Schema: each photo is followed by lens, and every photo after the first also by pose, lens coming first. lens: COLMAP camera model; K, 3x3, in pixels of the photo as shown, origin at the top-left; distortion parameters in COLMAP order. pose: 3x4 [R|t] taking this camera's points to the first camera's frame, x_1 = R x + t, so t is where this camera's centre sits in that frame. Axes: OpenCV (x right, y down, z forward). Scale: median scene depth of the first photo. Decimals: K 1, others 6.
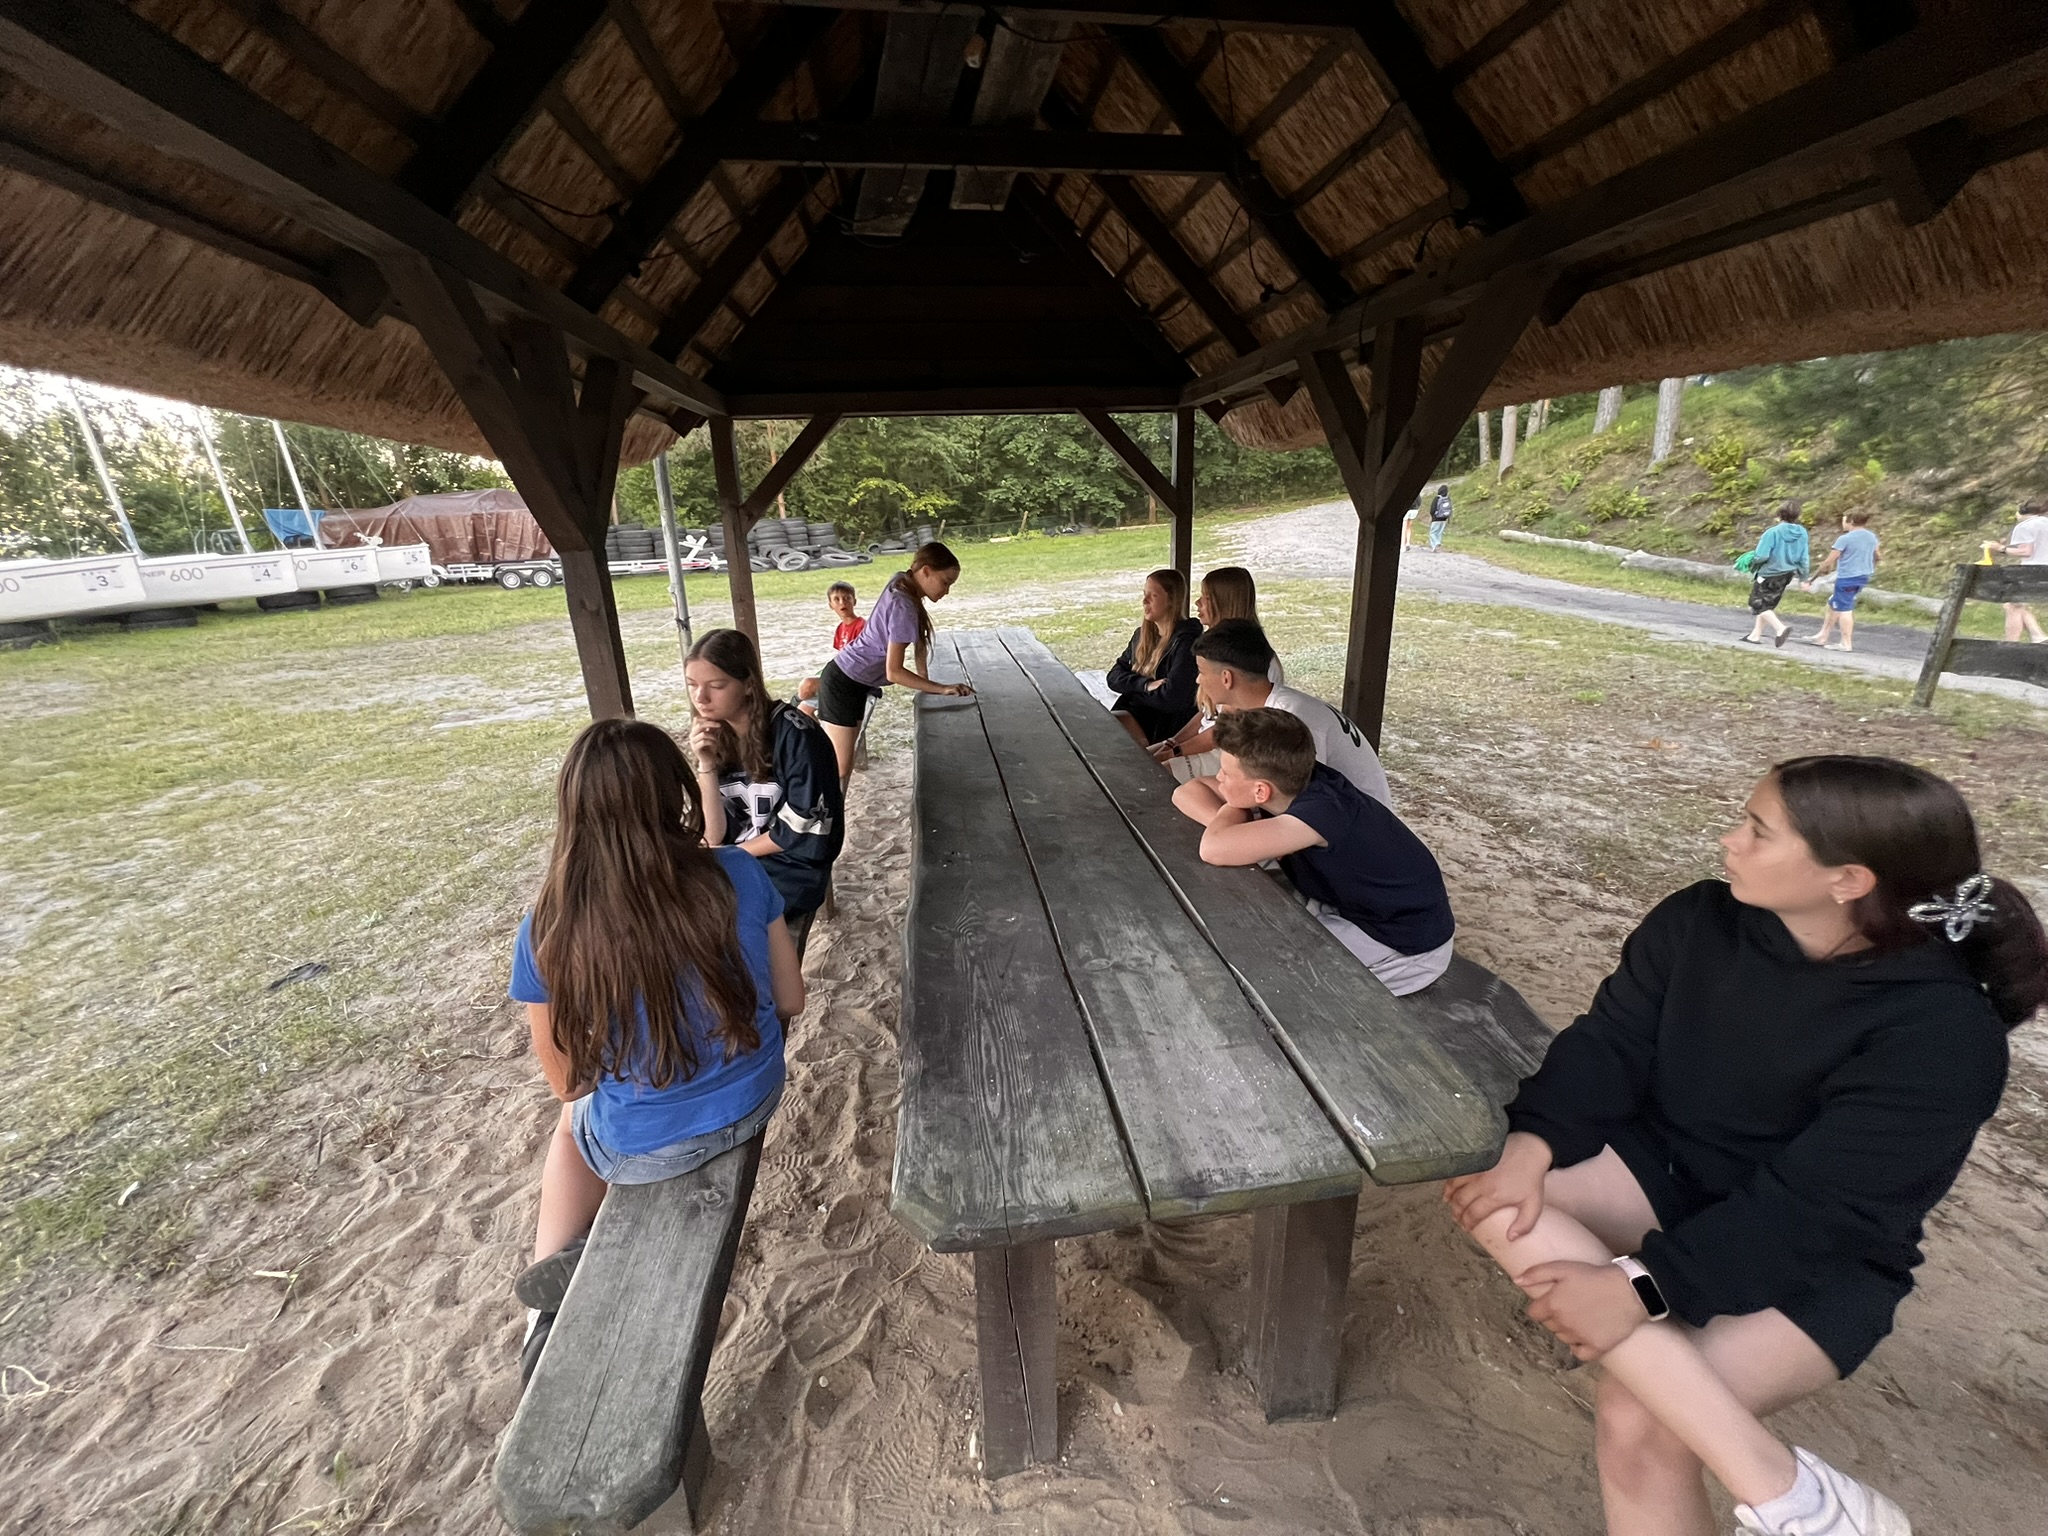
lens RADIAL K [[811.4, 0, 1024.0], [0, 811.4, 785.4], [0, 0, 1]] dist [-0.010606, -0.000009]
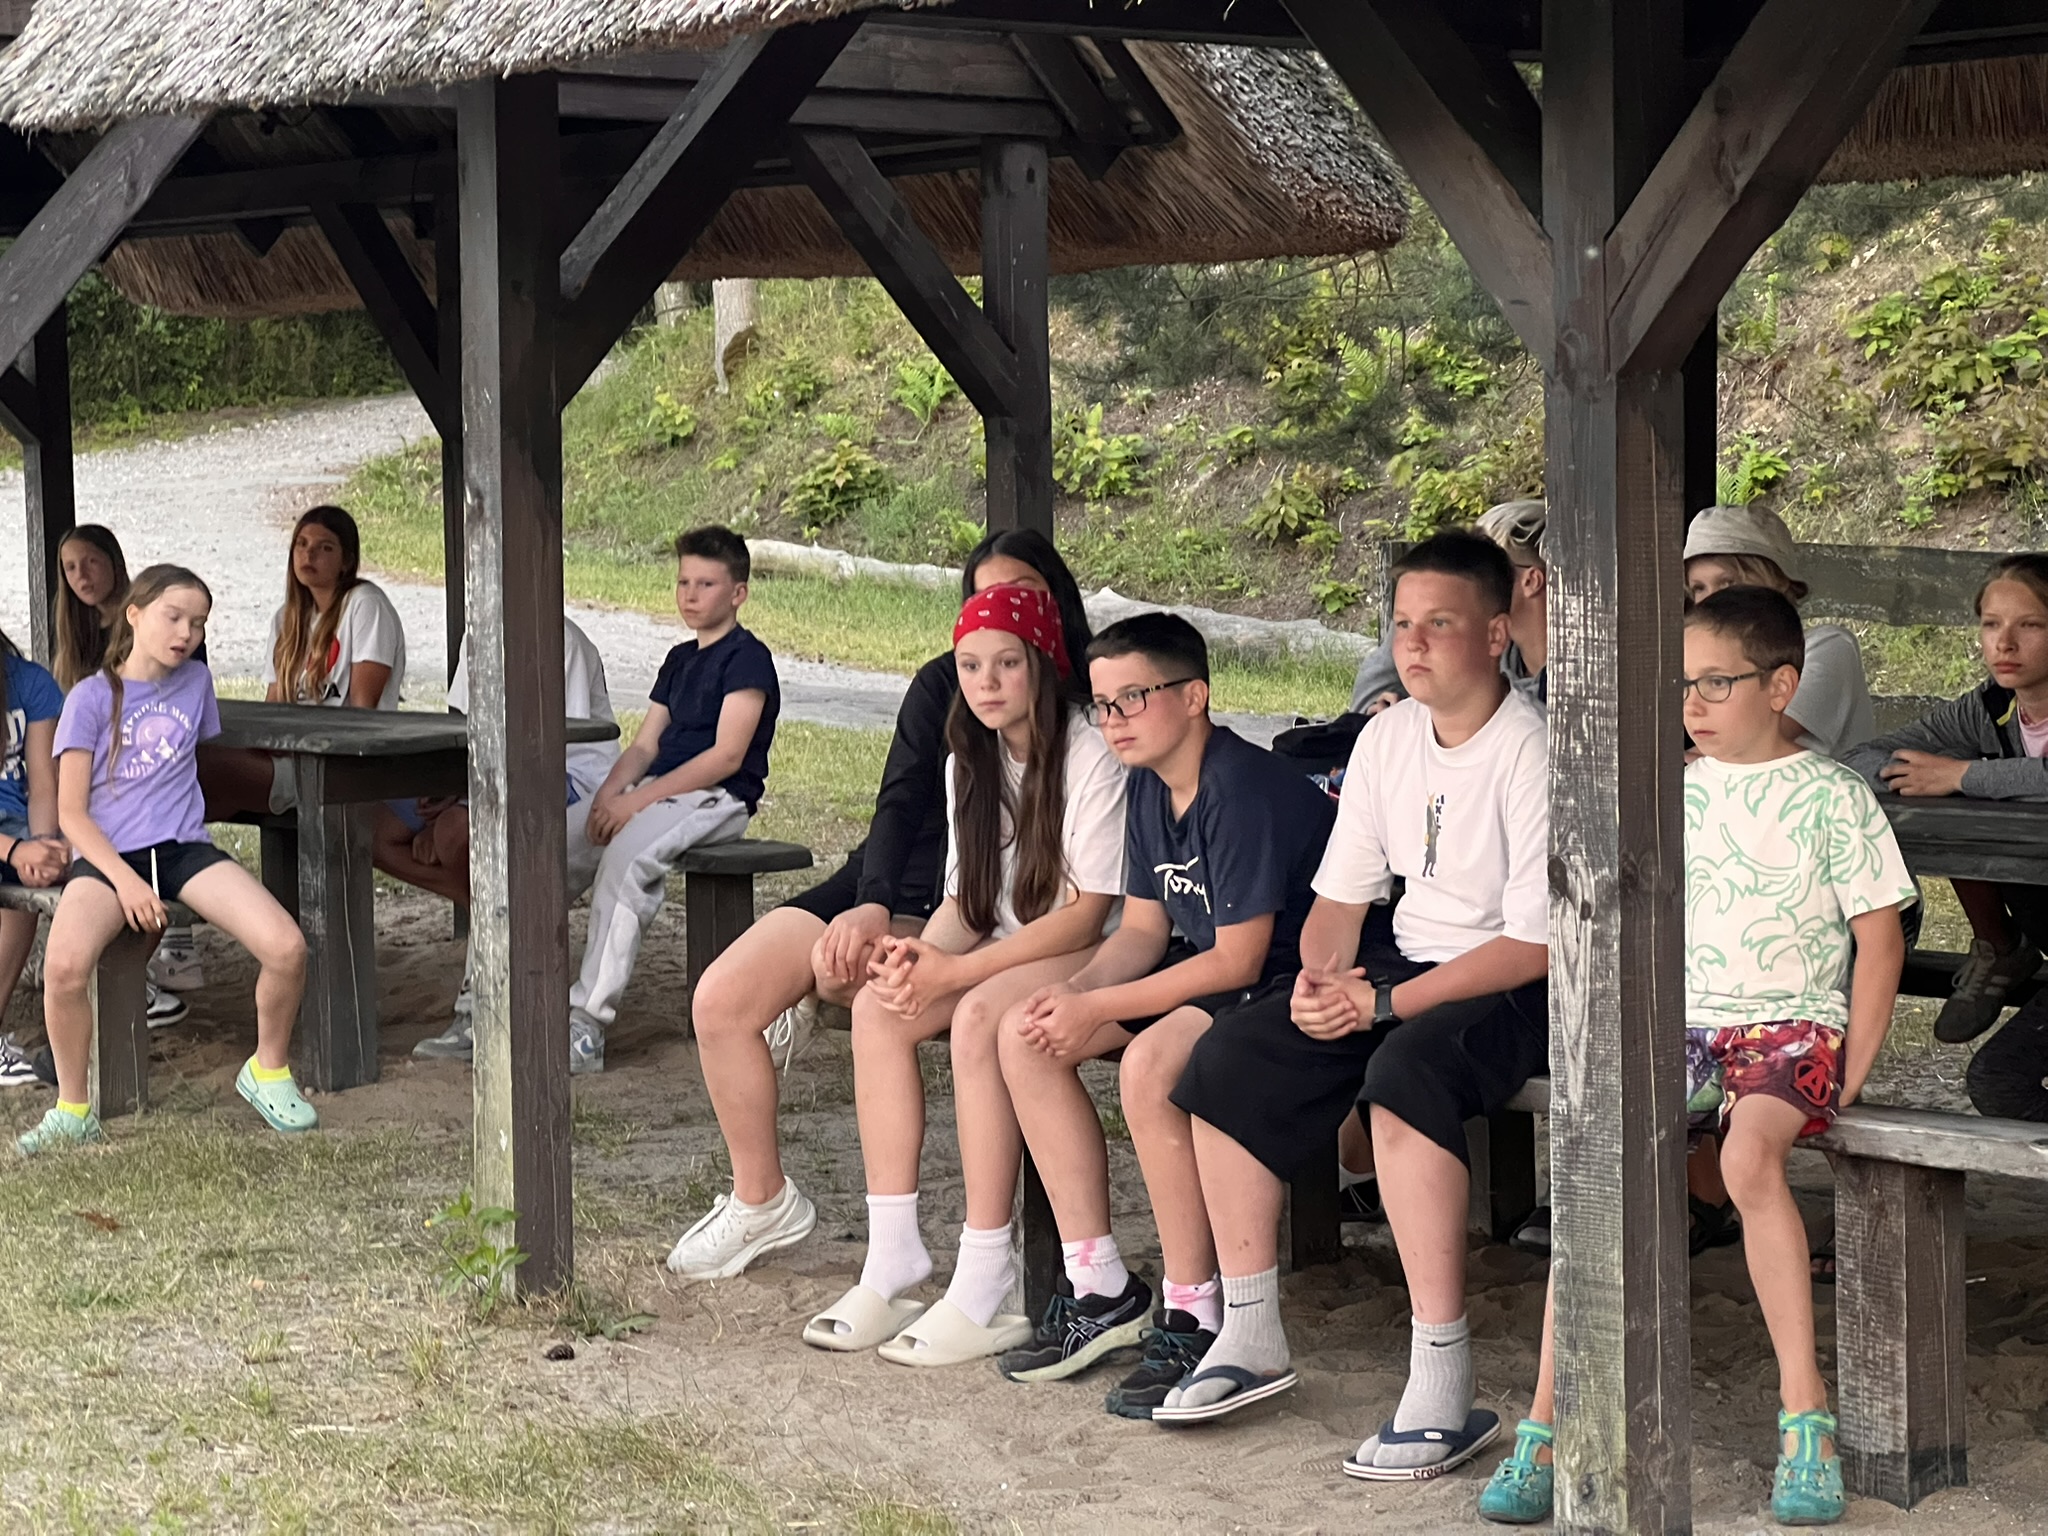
lens RADIAL K [[4571.8, 0, 1025.1], [0, 4571.8, 765.3], [0, 0, 1]] dist [0.226654, 0.000000]
pose [[0.848033, -0.025461, 0.529332, -0.165736], [0.164376, 0.962219, -0.217061, 0.113537], [-0.503807, 0.271085, 0.820178, -0.319167]]
